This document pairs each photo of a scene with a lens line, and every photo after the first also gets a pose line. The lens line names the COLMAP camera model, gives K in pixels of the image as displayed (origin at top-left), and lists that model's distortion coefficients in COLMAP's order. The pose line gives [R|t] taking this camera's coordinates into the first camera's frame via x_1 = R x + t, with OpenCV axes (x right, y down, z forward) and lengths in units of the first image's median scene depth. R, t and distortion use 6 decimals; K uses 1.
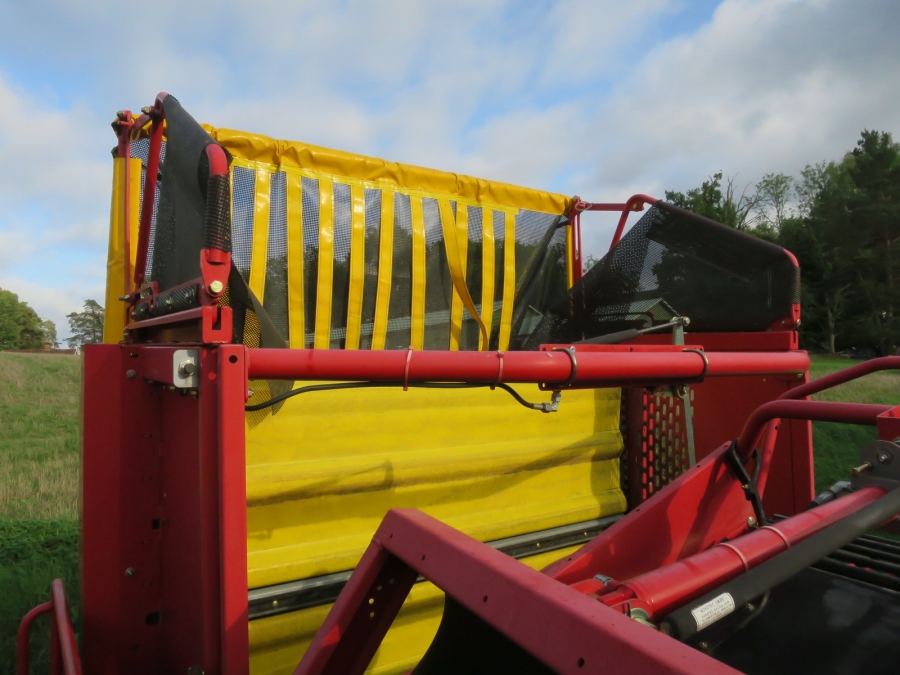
lens RADIAL K [[648.0, 0, 448.4], [0, 648.0, 335.6], [0, 0, 1]] dist [-0.058225, 0.015326]
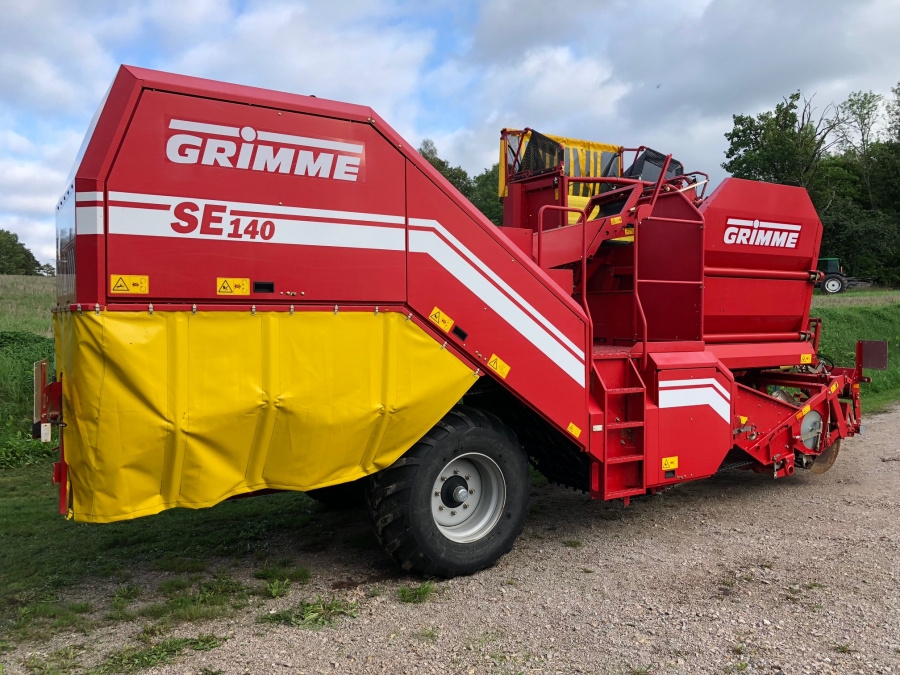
lens RADIAL K [[743.8, 0, 444.5], [0, 743.8, 330.9], [0, 0, 1]] dist [0.013224, 0.012805]
pose [[0.998576, 0.002150, -0.053305, -0.021691], [0.001083, 0.998164, 0.060555, 0.021192], [0.053337, -0.060527, 0.996741, -0.126070]]
